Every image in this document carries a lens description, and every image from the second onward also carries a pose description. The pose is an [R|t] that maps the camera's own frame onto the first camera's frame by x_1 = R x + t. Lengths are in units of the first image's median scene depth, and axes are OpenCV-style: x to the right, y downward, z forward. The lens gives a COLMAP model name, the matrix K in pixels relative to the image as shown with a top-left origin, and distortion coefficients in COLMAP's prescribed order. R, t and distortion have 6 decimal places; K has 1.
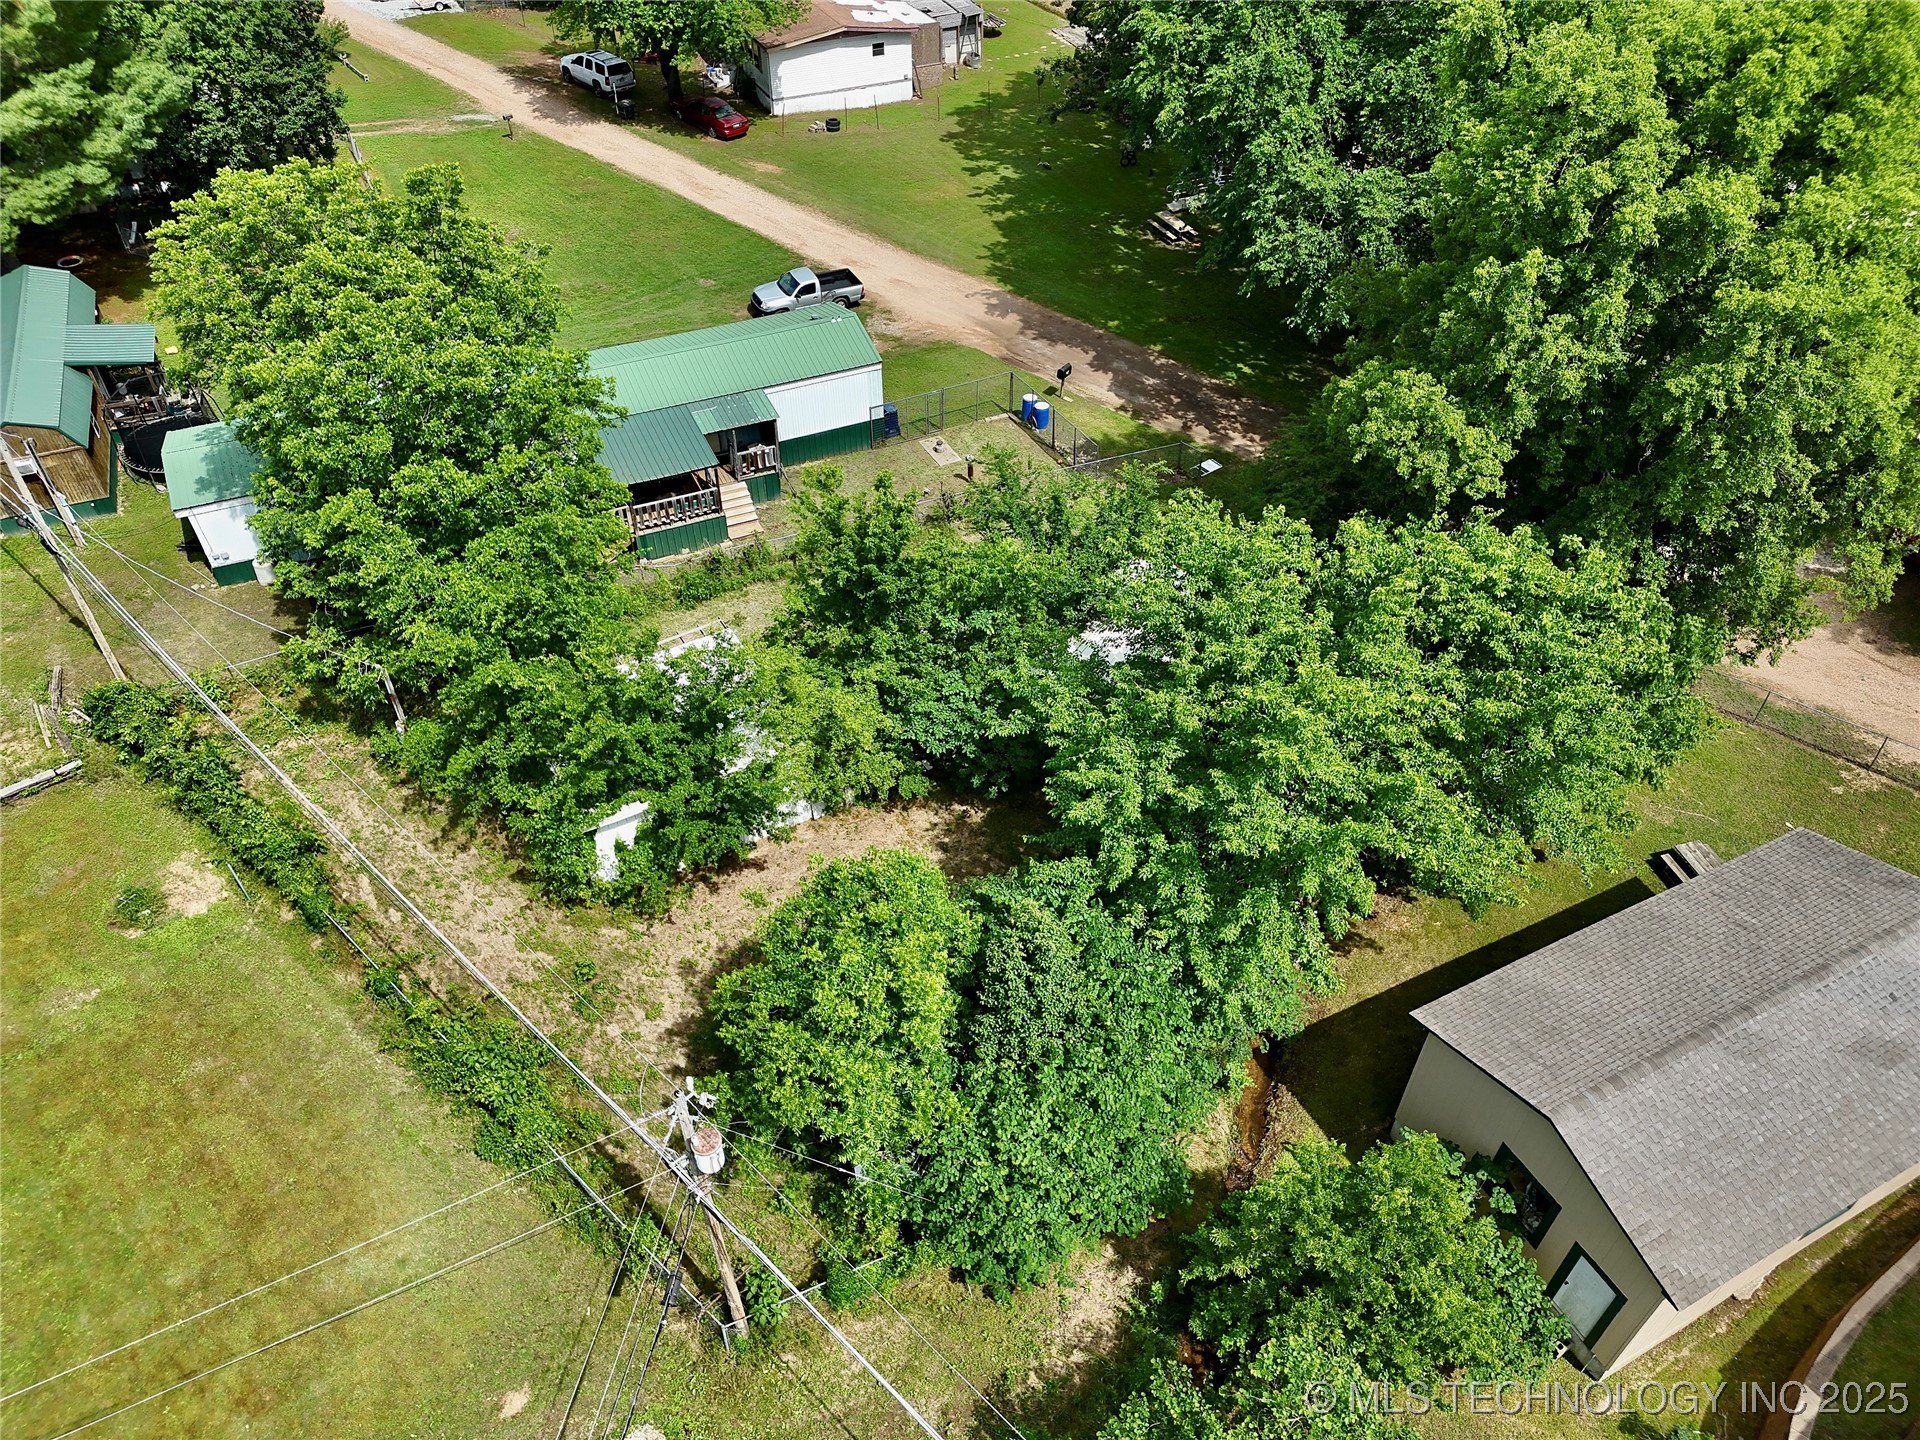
lens RADIAL K [[1332.4, 0, 960.0], [0, 1332.4, 720.0], [0, 0, 1]] dist [0.062799, -0.056001]
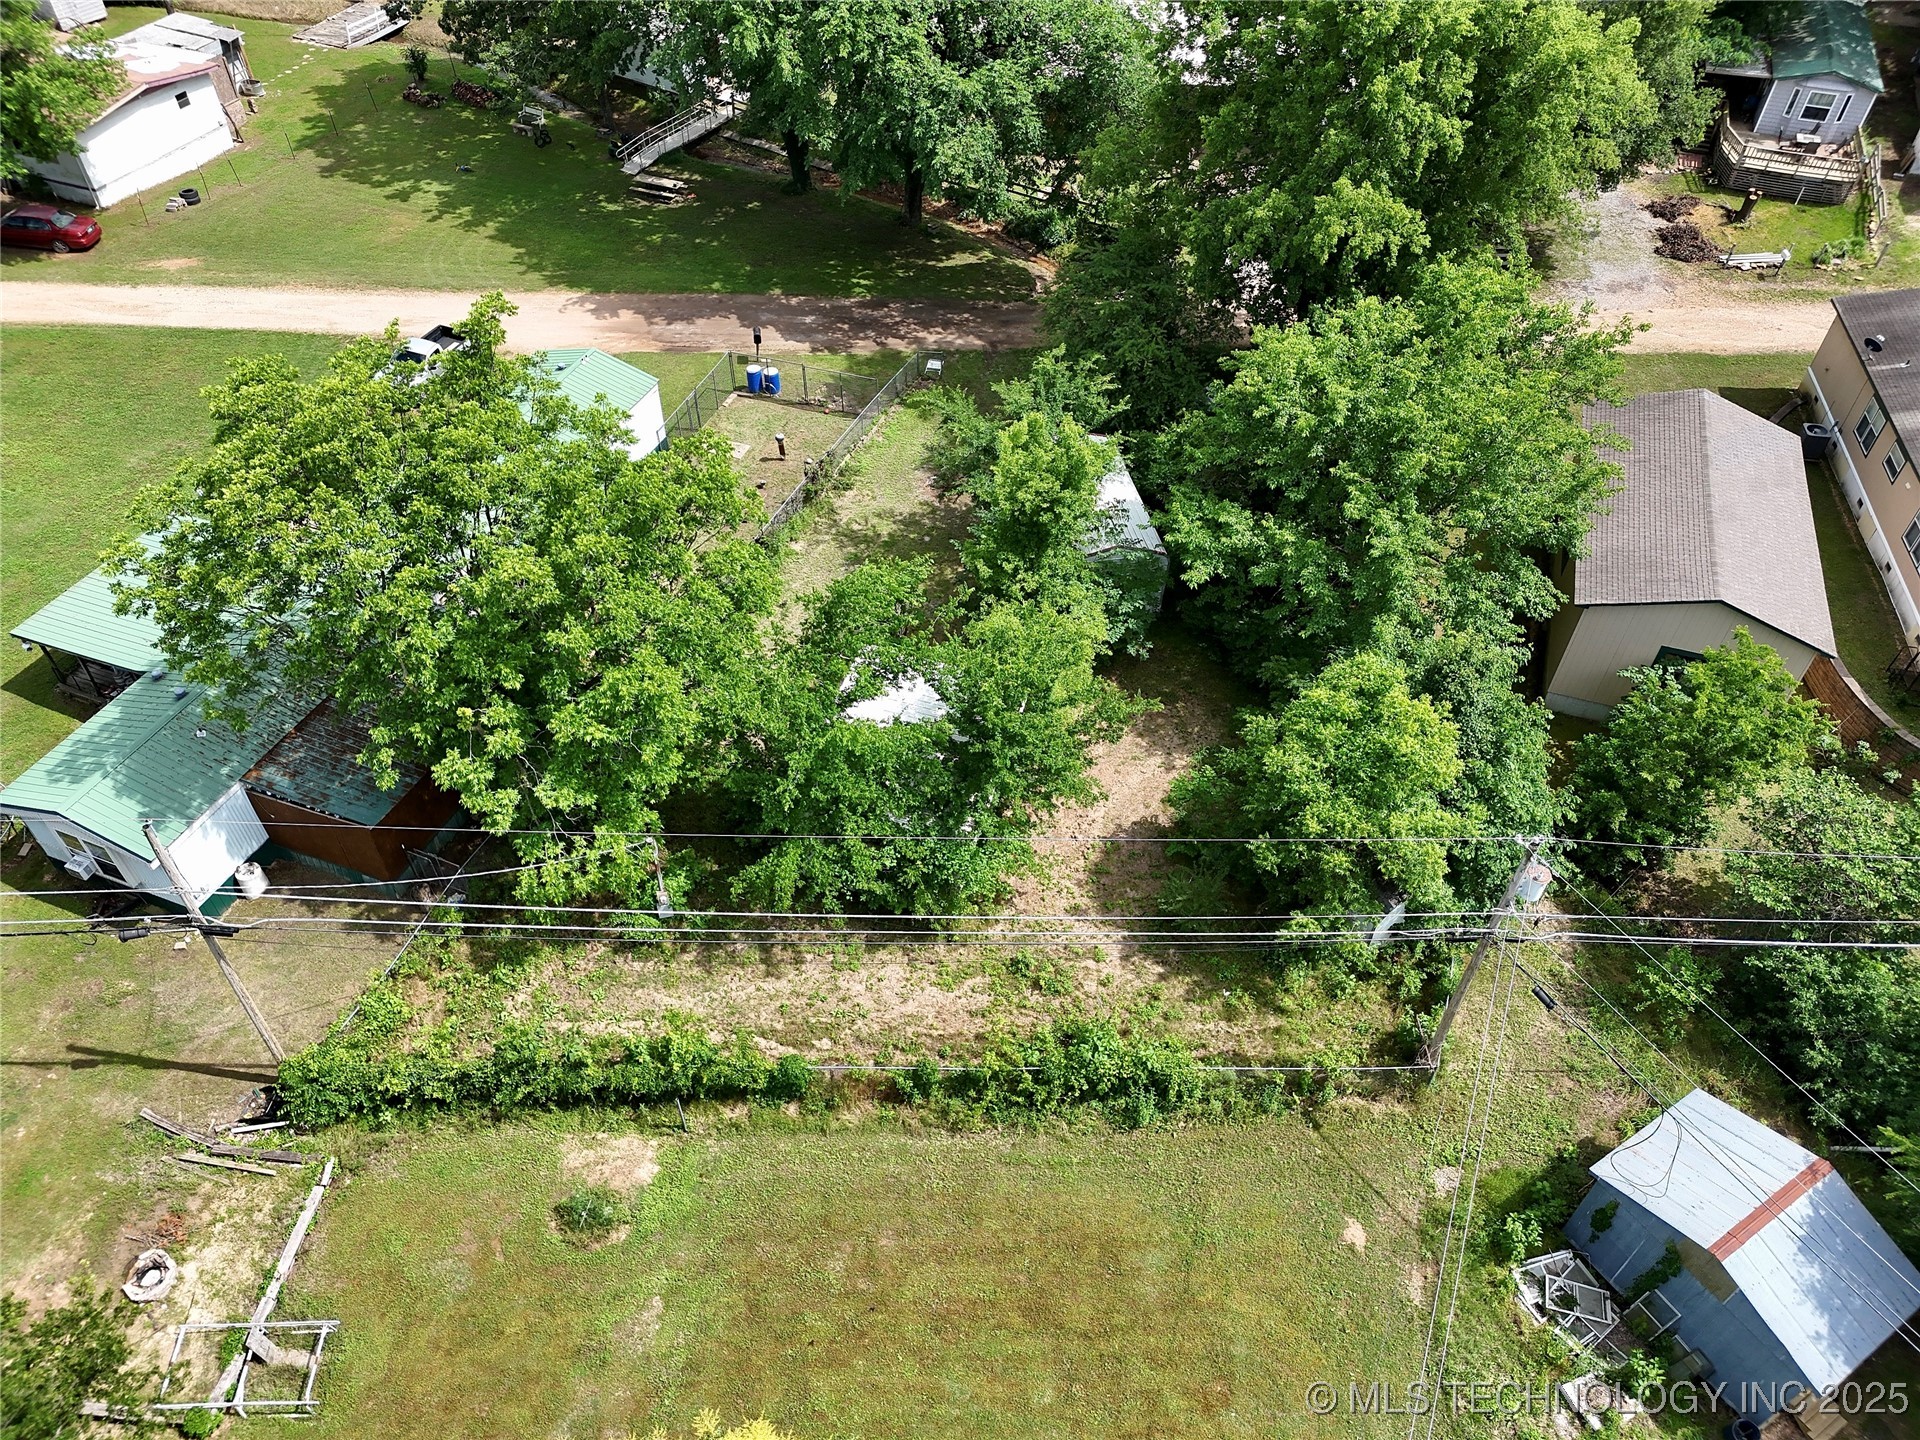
lens RADIAL K [[1332.4, 0, 960.0], [0, 1332.4, 720.0], [0, 0, 1]] dist [0.062799, -0.056001]
pose [[0.722755, -0.483534, 0.493782, -0.447347], [0.461902, 0.869435, 0.175298, -0.110675], [-0.514074, 0.101381, 0.851734, 0.076717]]
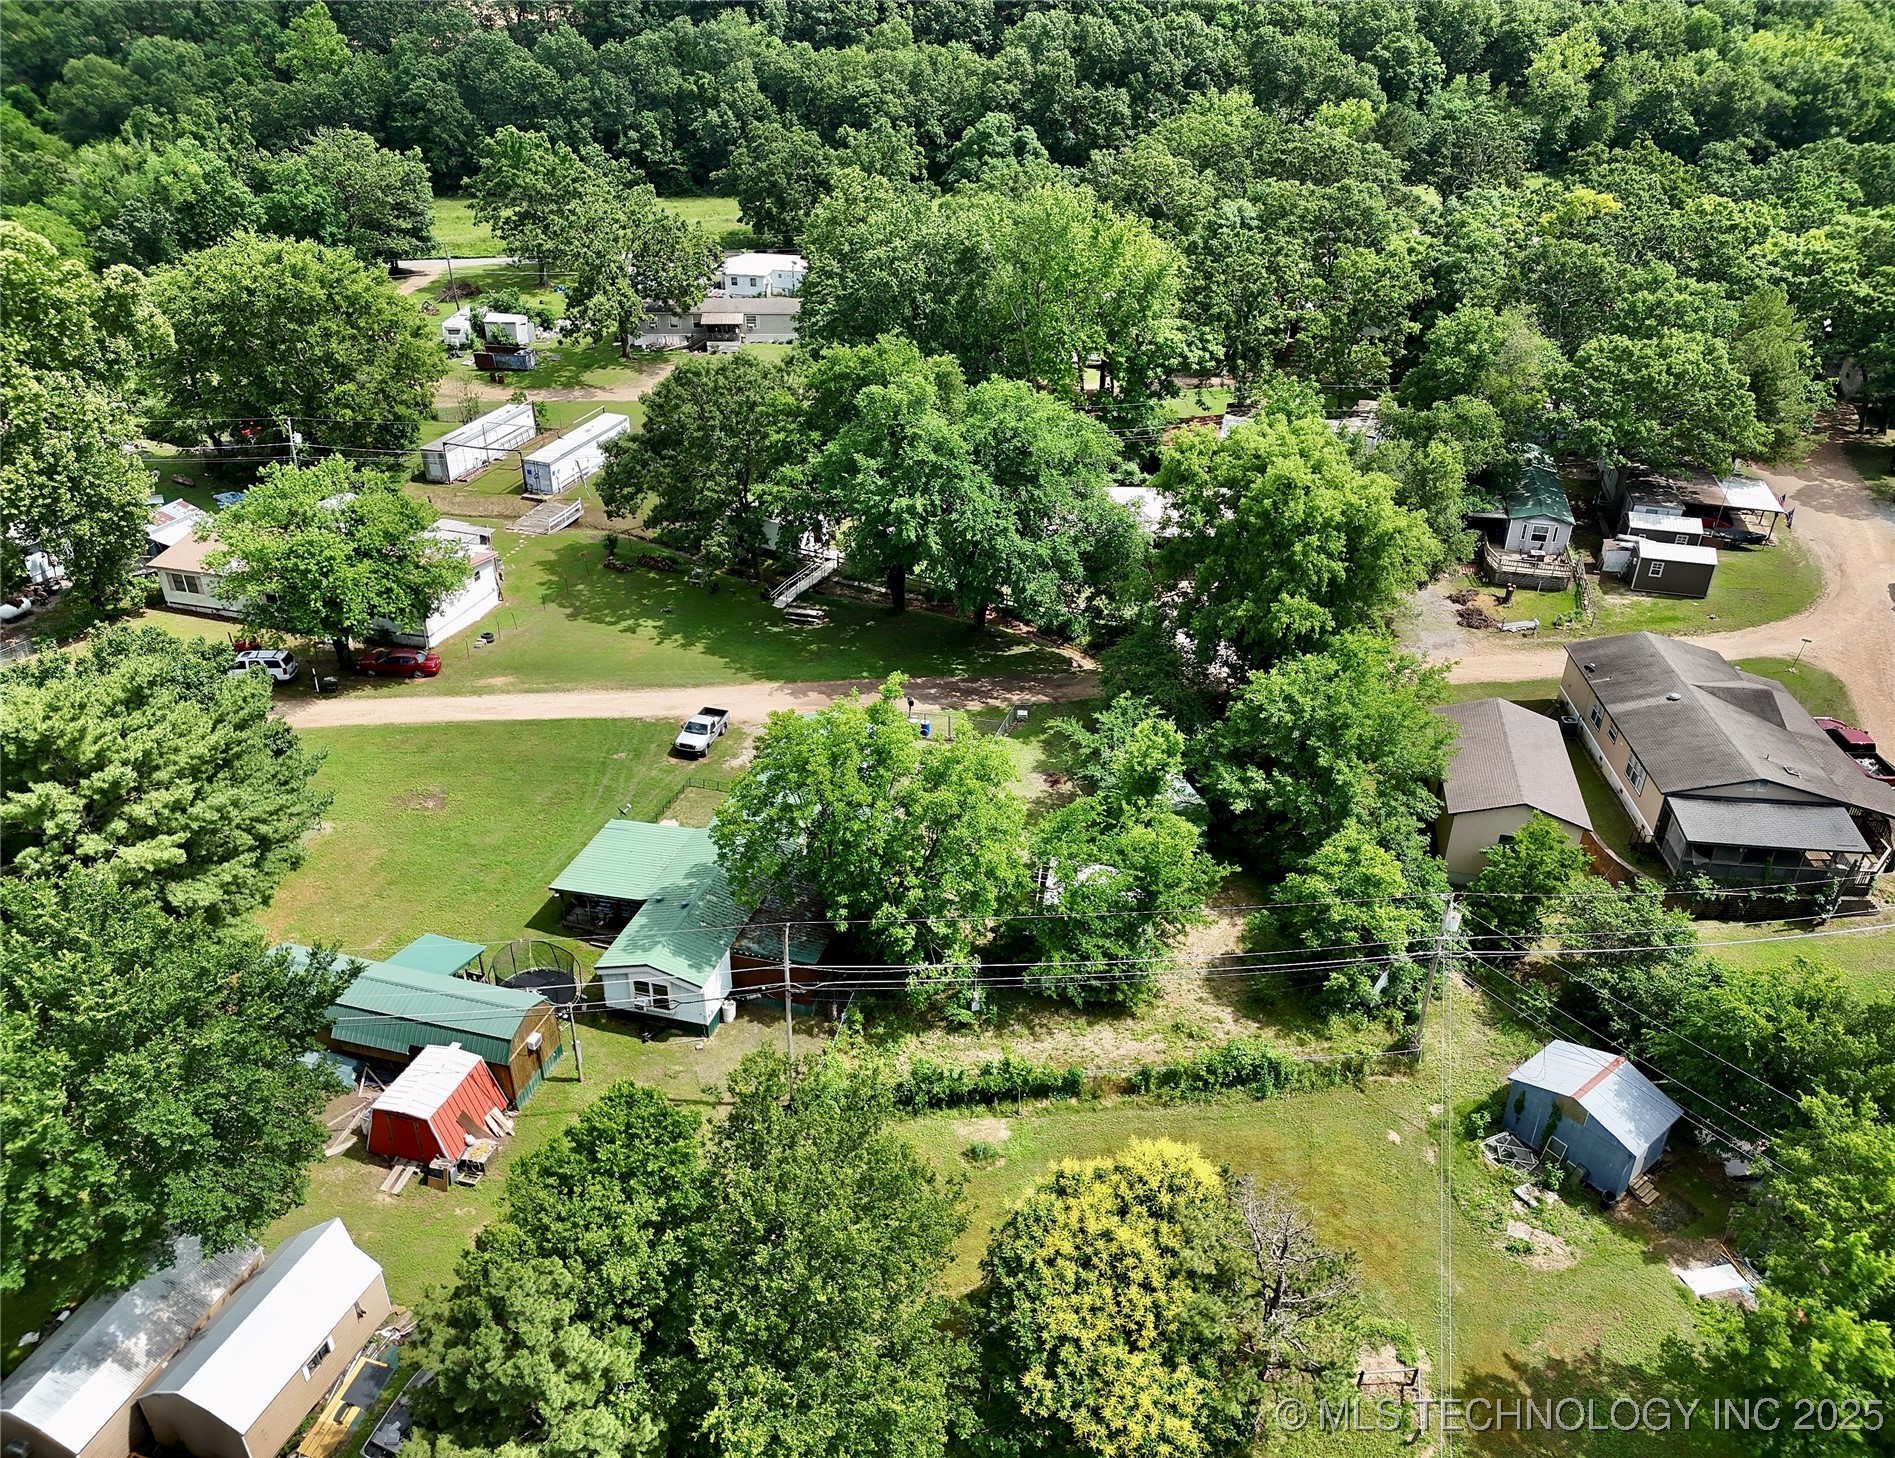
lens RADIAL K [[1319.4, 0, 975.5], [0, 1319.4, 735.1], [0, 0, 1]] dist [0.140158, -0.282831]
pose [[0.638605, -0.372330, 0.673464, -0.921916], [0.515826, 0.856552, -0.015575, -0.158421], [-0.571058, 0.357336, 0.739056, -0.183059]]
